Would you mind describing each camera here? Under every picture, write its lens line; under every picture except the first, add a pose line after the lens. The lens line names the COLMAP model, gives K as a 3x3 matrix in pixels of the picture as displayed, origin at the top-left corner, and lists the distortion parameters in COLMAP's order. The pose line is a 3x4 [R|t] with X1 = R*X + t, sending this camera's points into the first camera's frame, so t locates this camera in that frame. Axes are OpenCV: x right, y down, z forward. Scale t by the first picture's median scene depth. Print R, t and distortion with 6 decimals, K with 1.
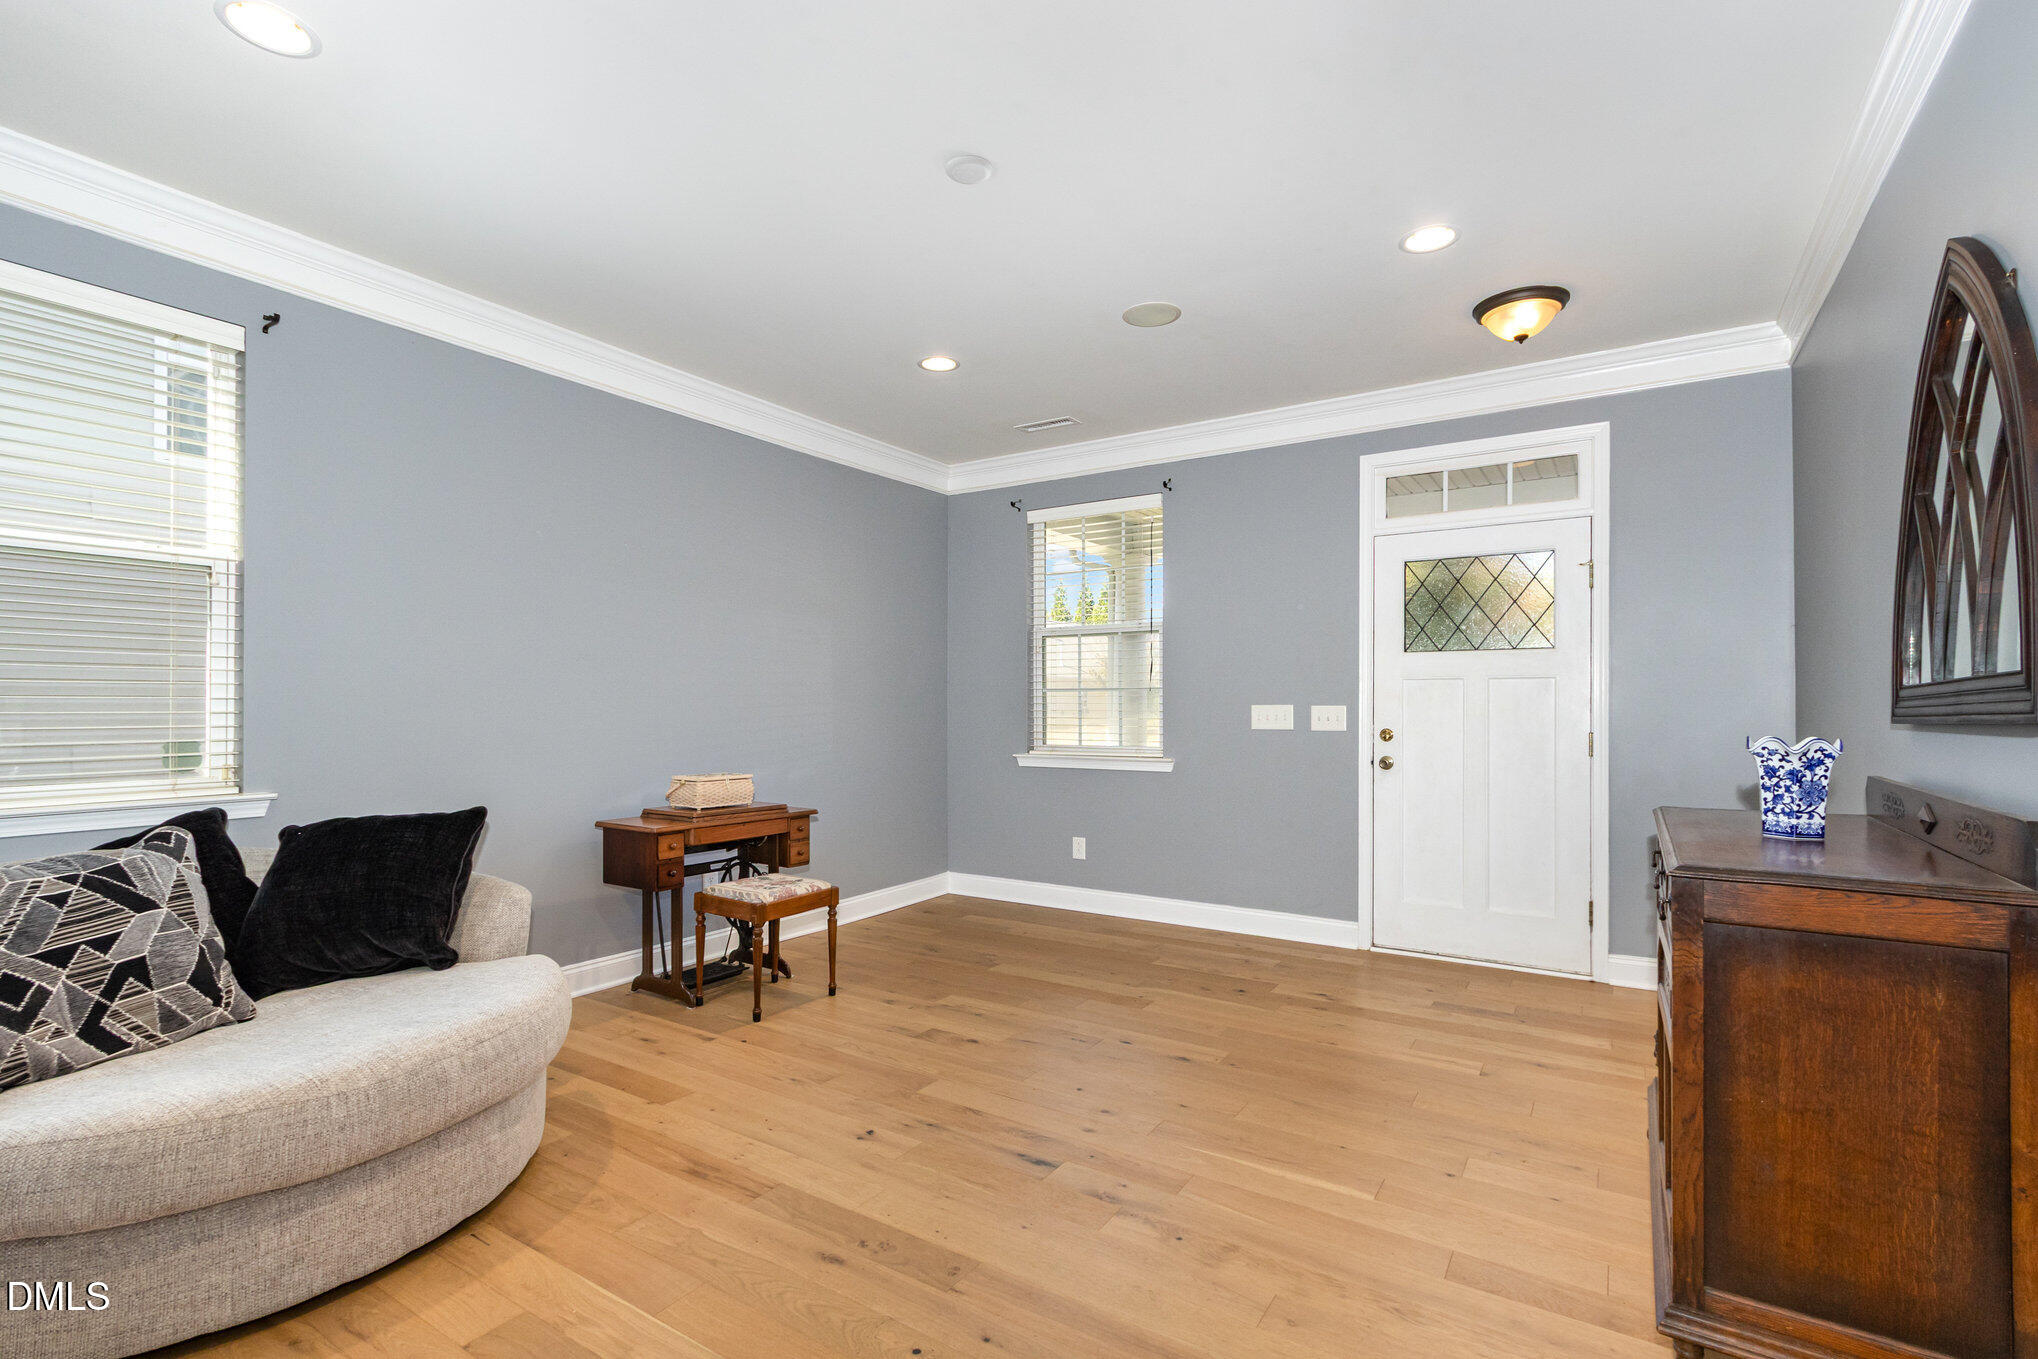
lens RADIAL K [[941.4, 0, 1020.5], [0, 941.4, 703.3], [0, 0, 1]] dist [0.001032, 0.000081]
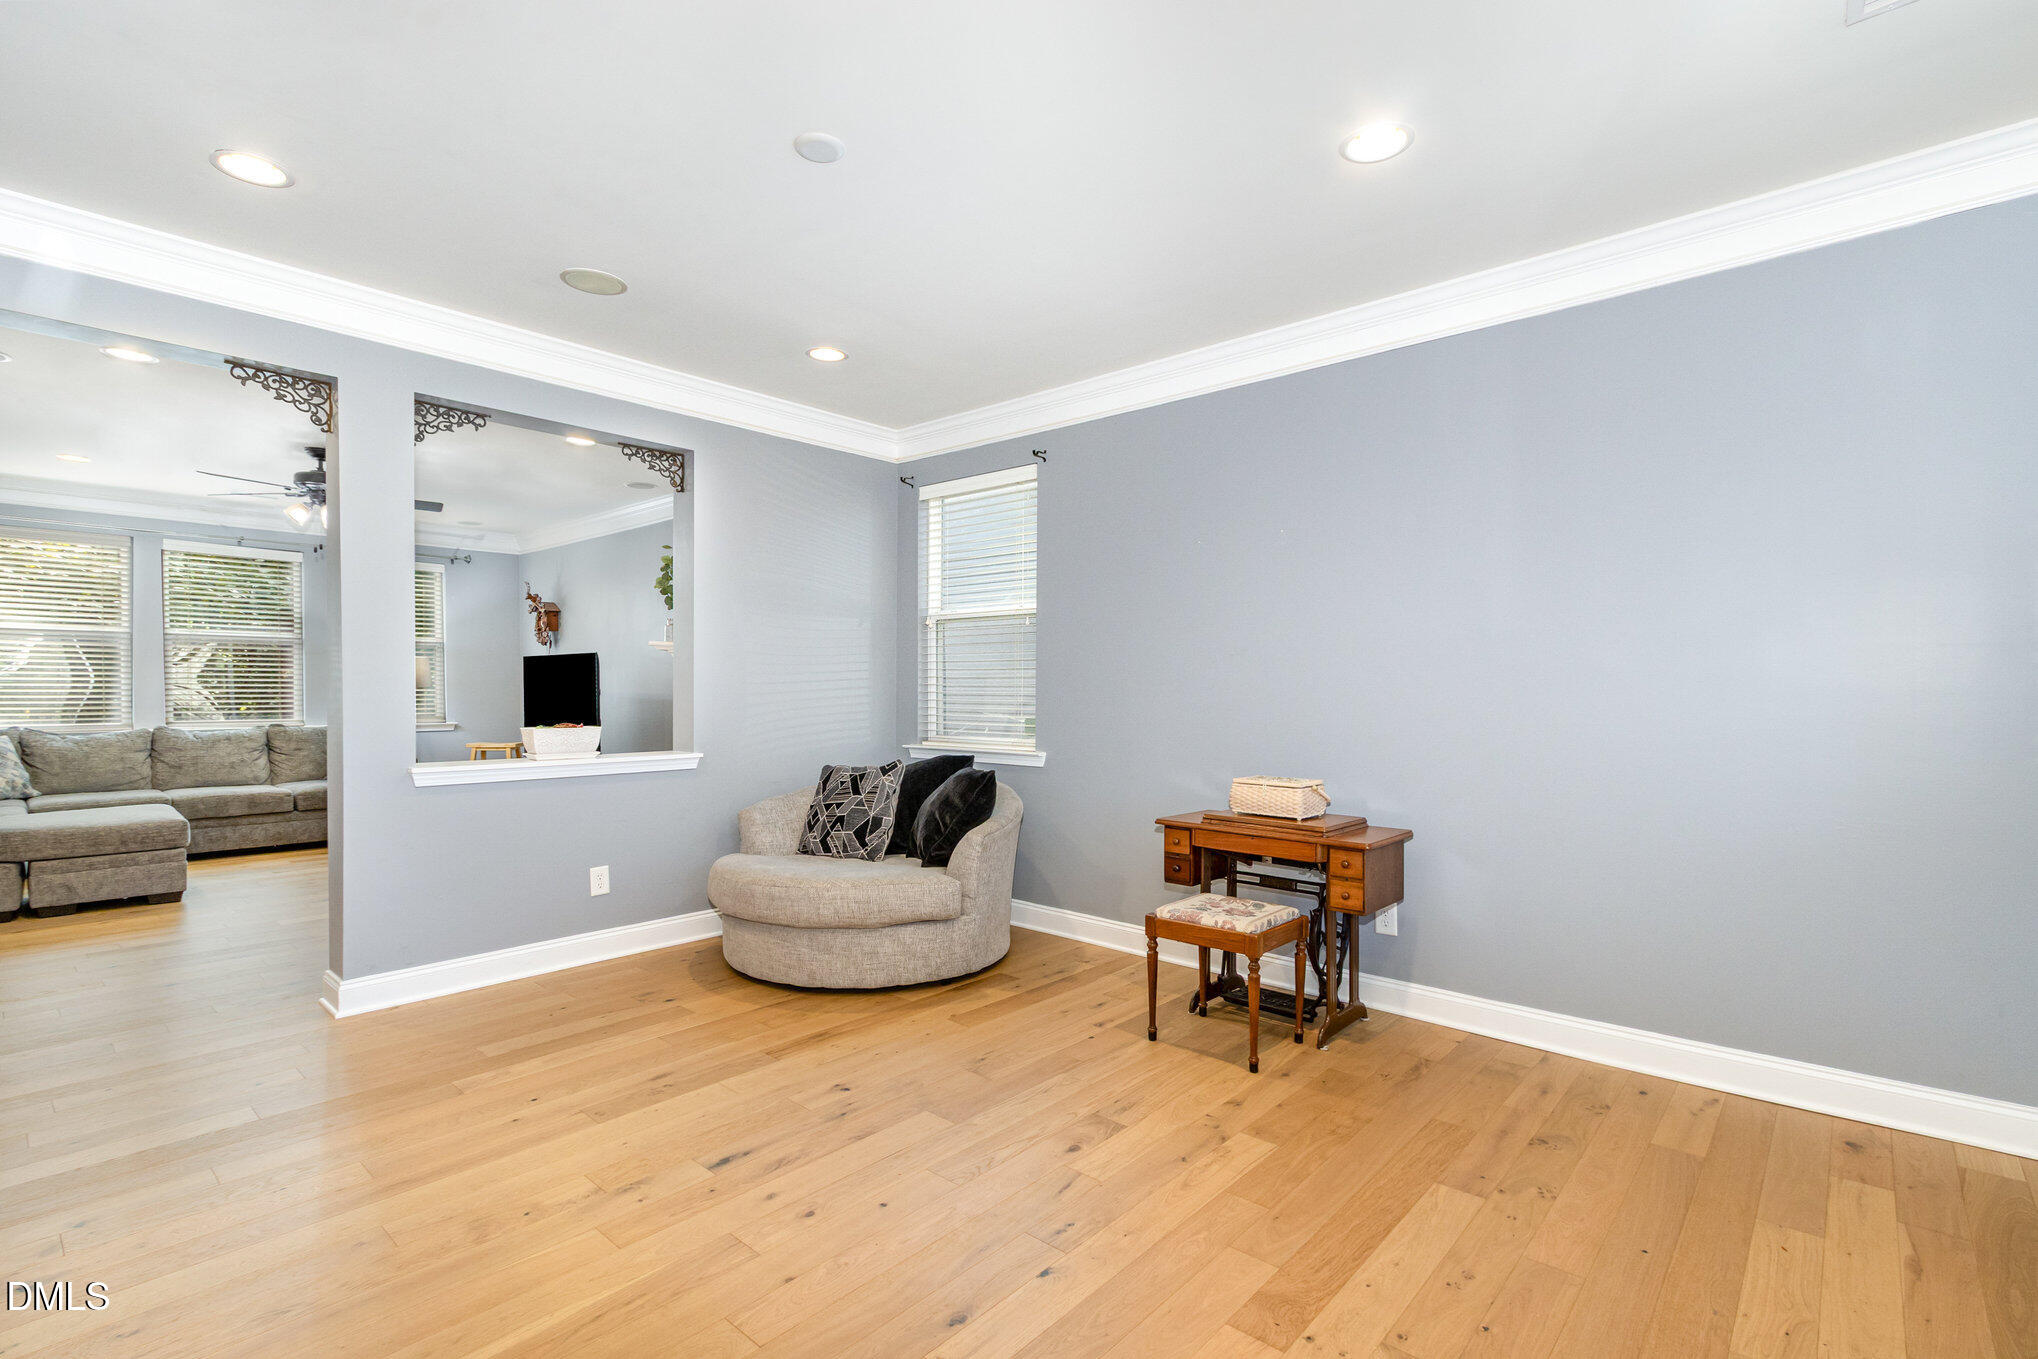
lens RADIAL K [[941.4, 0, 1020.5], [0, 941.4, 703.3], [0, 0, 1]] dist [0.001032, 0.000081]
pose [[-0.151697, 0.016154, -0.988295, 0.681848], [-0.001002, 0.999863, 0.016497, -0.013857], [0.988426, 0.003492, -0.151660, 1.038813]]
